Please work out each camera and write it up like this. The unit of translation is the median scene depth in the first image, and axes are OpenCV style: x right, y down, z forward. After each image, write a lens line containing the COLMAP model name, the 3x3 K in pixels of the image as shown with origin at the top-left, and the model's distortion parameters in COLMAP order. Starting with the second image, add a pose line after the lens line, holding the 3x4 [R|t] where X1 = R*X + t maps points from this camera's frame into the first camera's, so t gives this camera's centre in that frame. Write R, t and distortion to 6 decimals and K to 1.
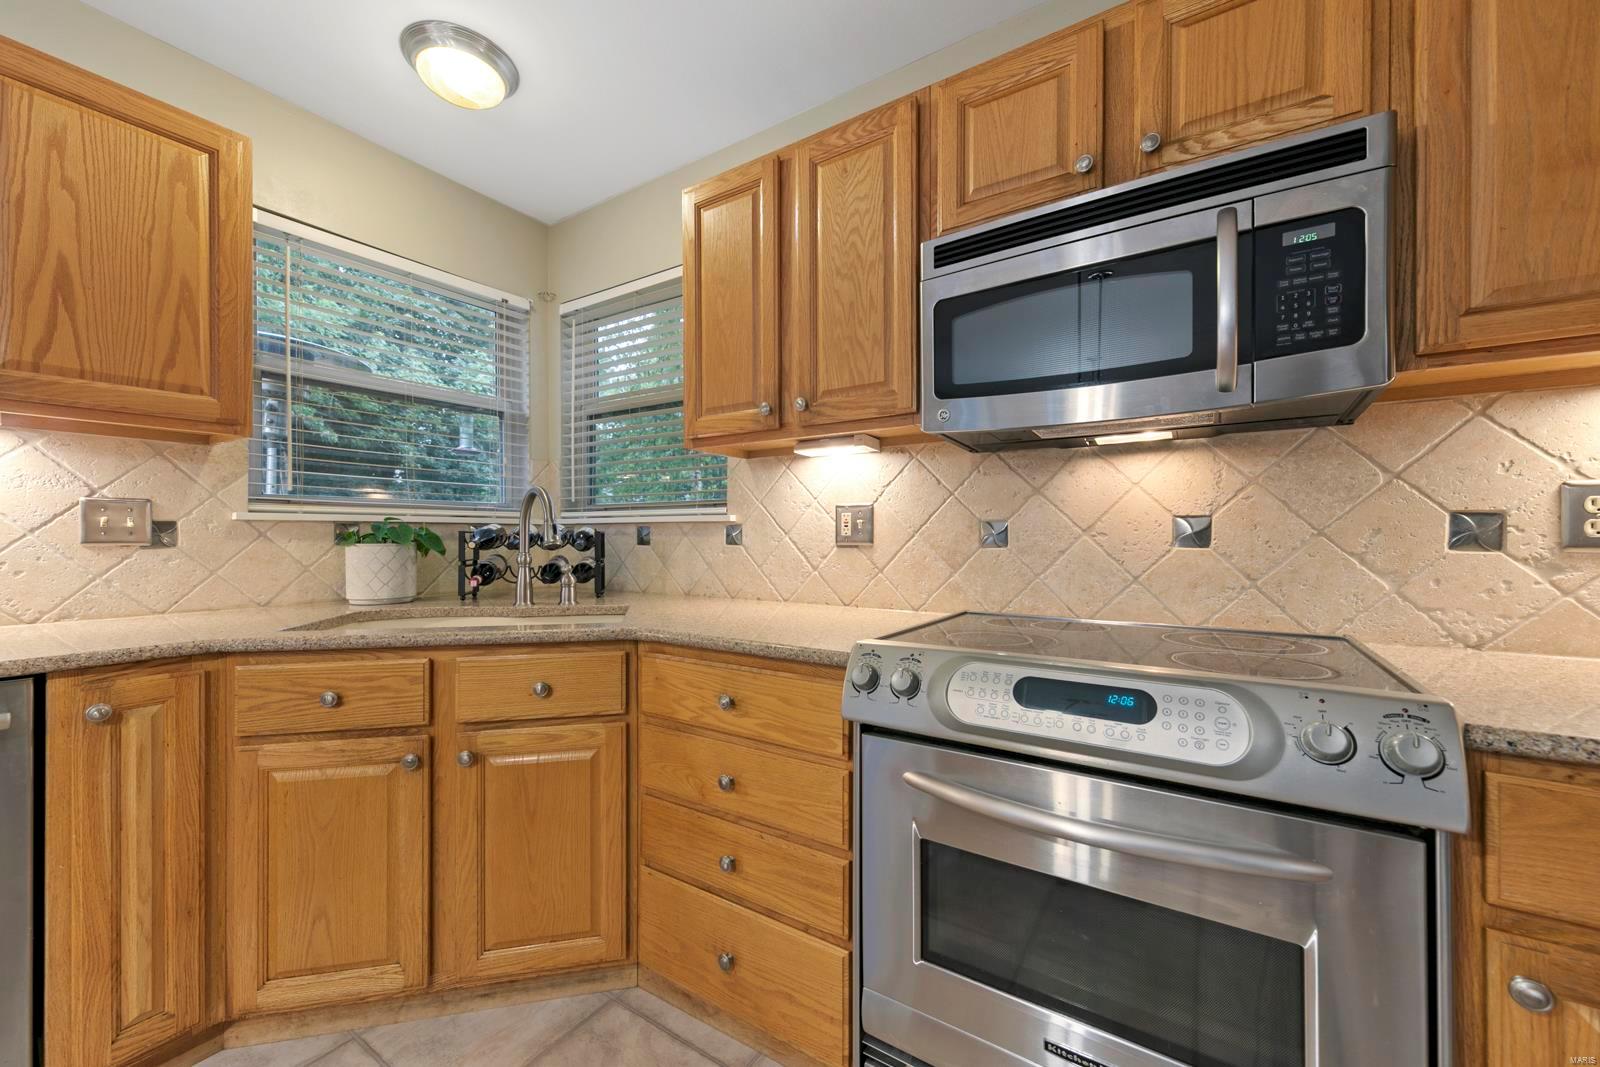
lens RADIAL K [[618.5, 0, 796.7], [0, 618.5, 537.2], [0, 0, 1]] dist [0.001339, 0.000211]
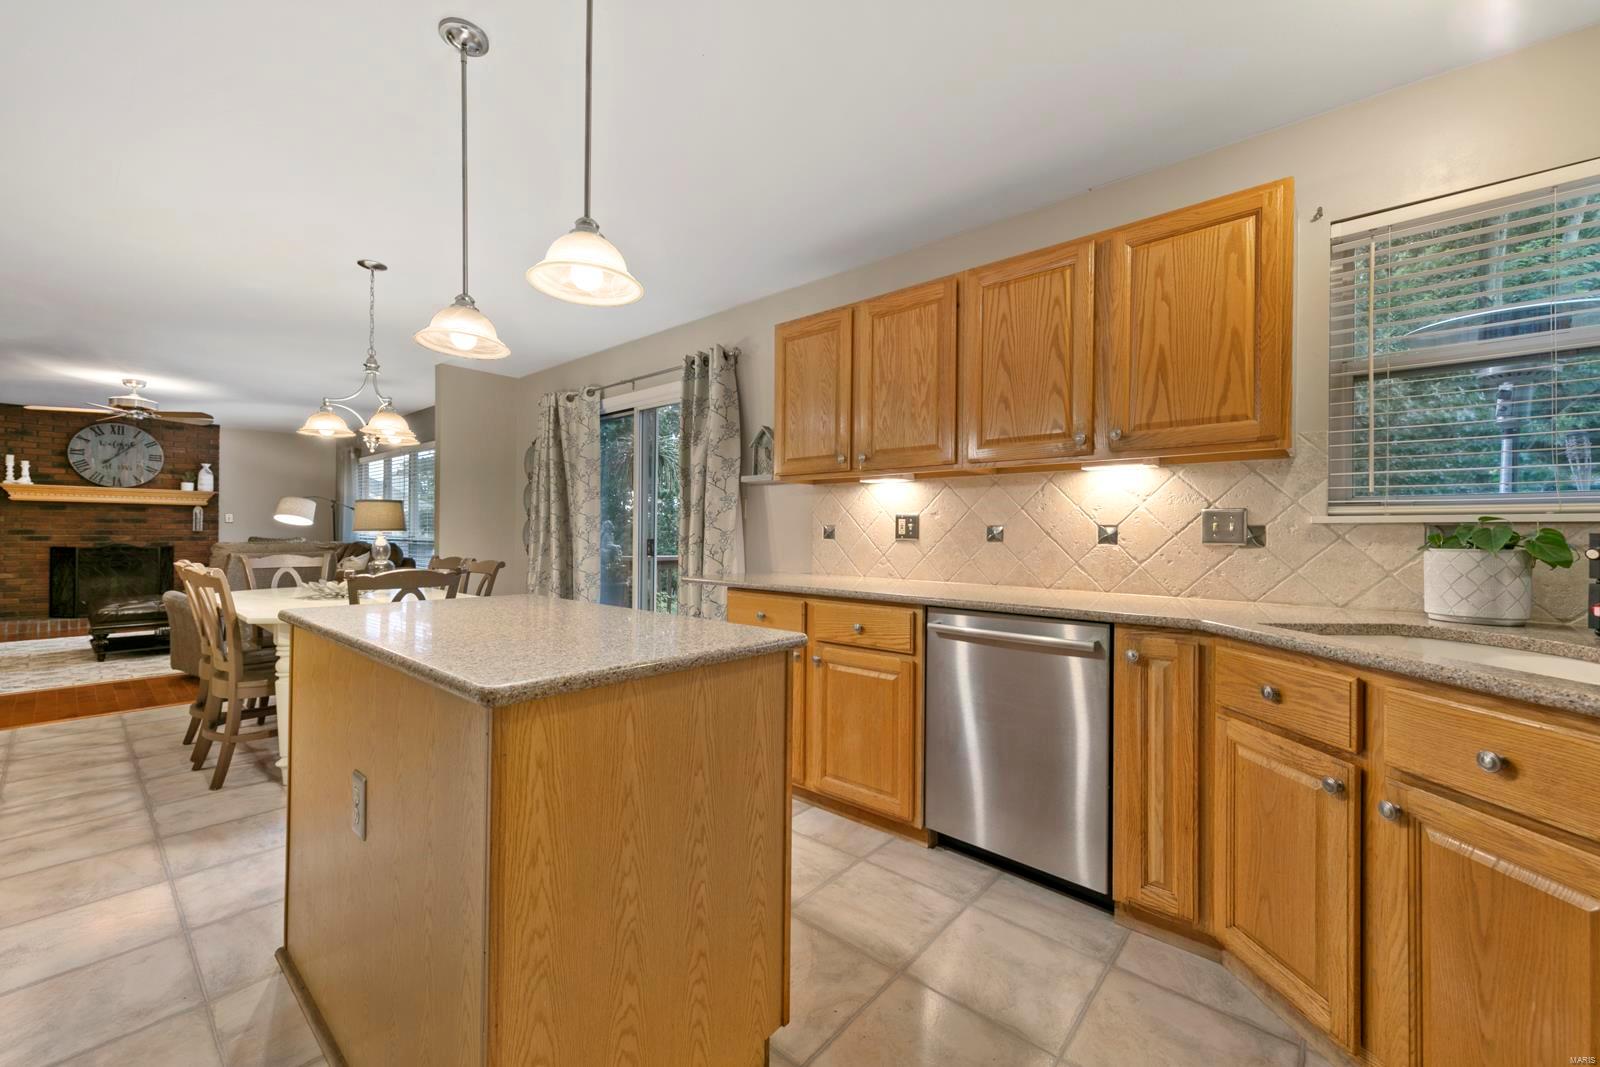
lens RADIAL K [[629.6, 0, 791.2], [0, 629.6, 528.0], [0, 0, 1]] dist [0.006947, -0.000023]
pose [[-0.131113, -0.009603, -0.991321, 0.377186], [-0.010383, 0.999912, -0.008313, -0.001850], [0.991313, 0.009203, -0.131201, 0.300085]]
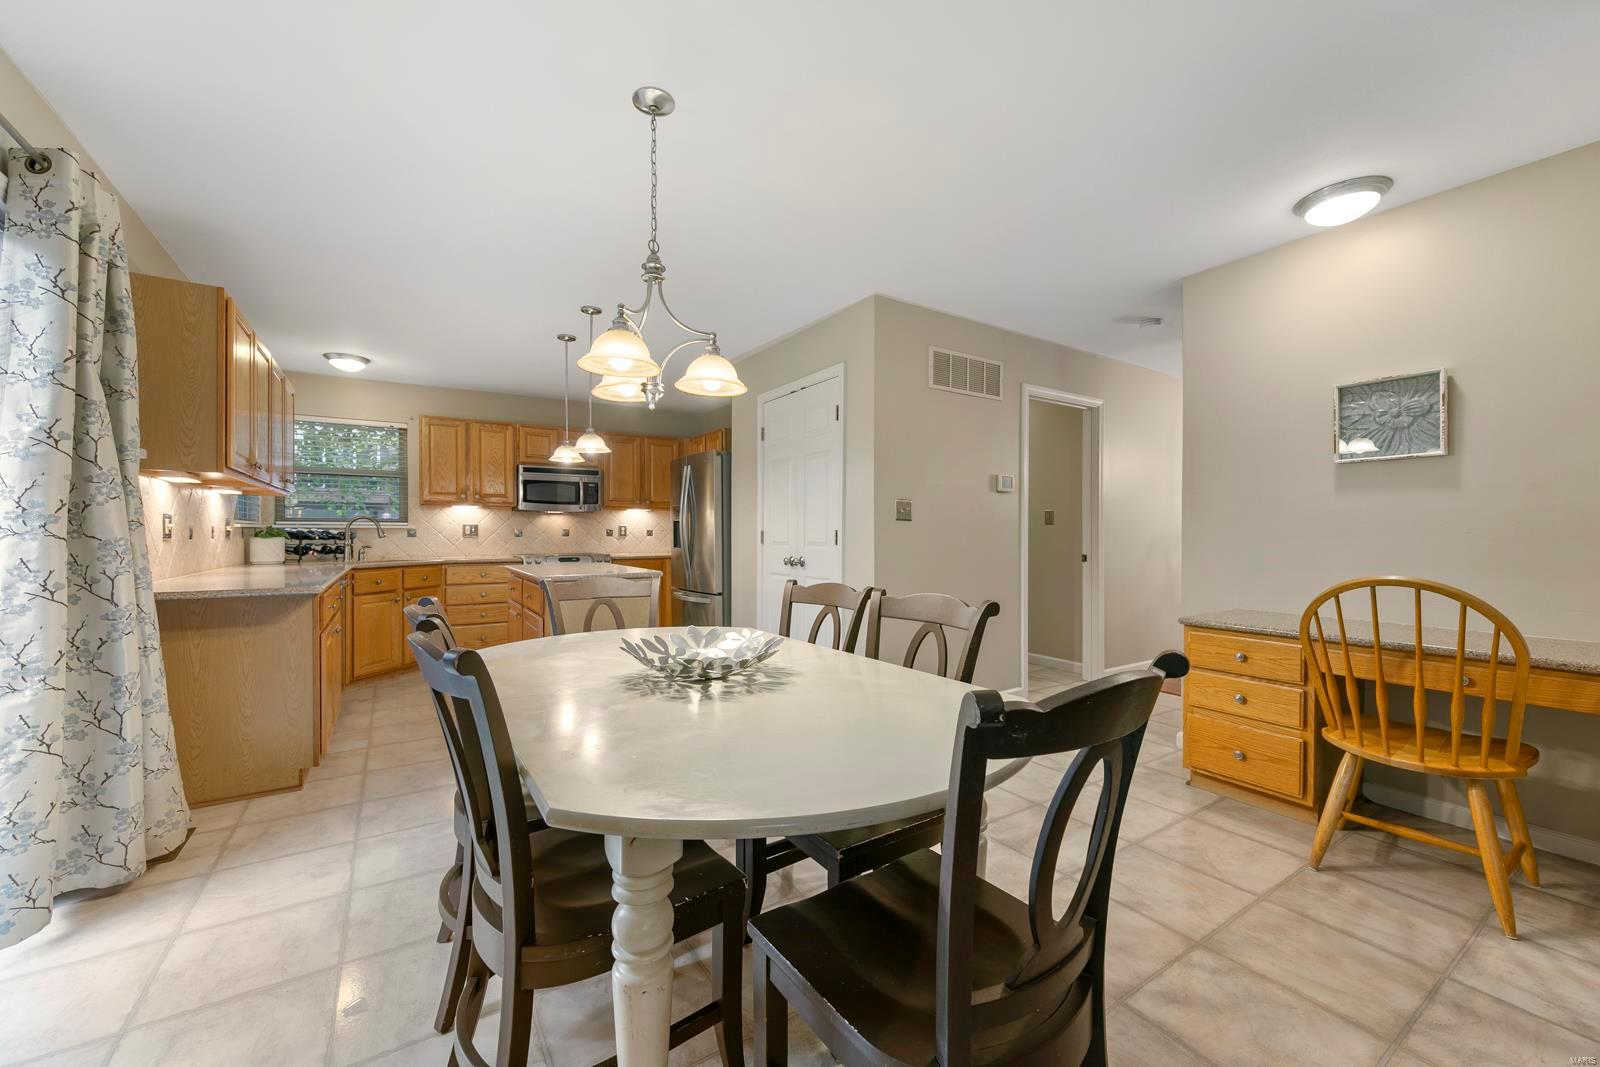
lens RADIAL K [[630.0, 0, 800.0], [0, 630.0, 533.5], [0, 0, 1]] dist [0.026941, -0.000010]
pose [[0.395364, 0.000959, 0.918524, -2.804031], [-0.001854, 0.999998, -0.000246, -0.006843], [-0.918523, -0.001605, 0.395365, -2.299559]]
